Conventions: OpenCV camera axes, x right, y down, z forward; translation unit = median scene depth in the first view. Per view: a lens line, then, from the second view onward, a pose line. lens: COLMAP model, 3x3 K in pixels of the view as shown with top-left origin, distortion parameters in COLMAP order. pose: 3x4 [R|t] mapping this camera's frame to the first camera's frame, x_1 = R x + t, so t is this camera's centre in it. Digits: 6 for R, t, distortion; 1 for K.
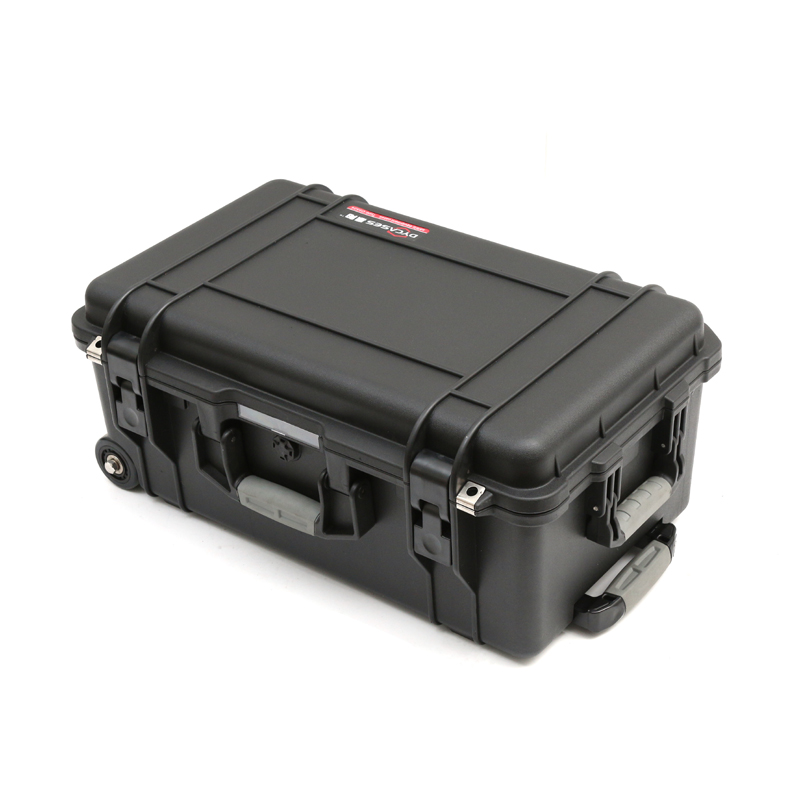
lens RADIAL K [[1721.9, 0, 400.0], [0, 1721.9, 400.0], [0, 0, 1]] dist [0.039884, 0.147579]
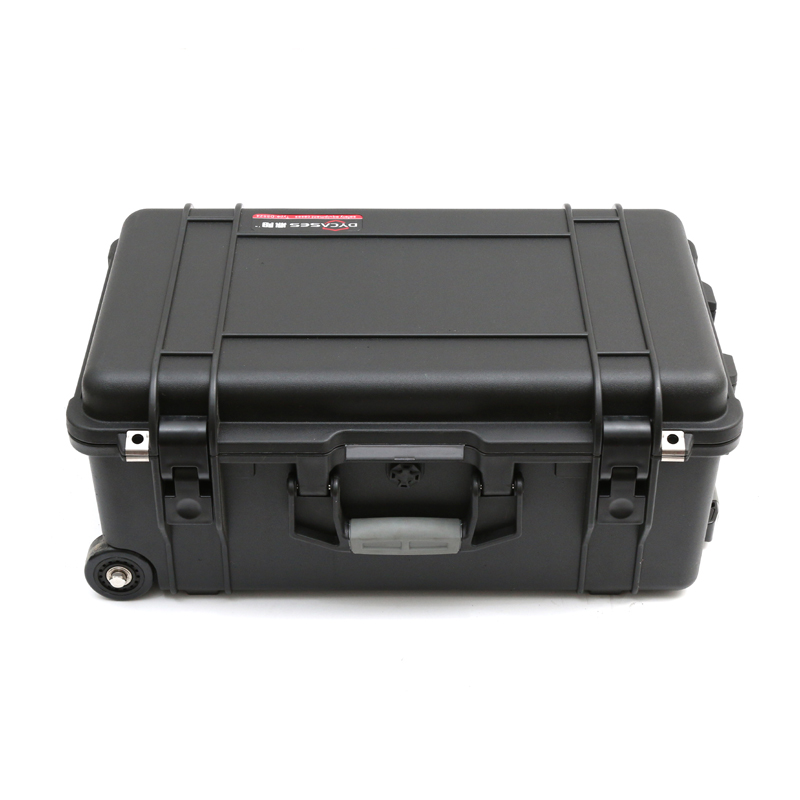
lens RADIAL K [[1721.9, 0, 400.0], [0, 1721.9, 400.0], [0, 0, 1]] dist [0.039884, 0.147579]
pose [[0.794647, -0.310797, 0.521480, -0.530868], [0.296428, 0.948291, 0.113468, -0.113454], [-0.529780, 0.064414, 0.845686, 0.226626]]
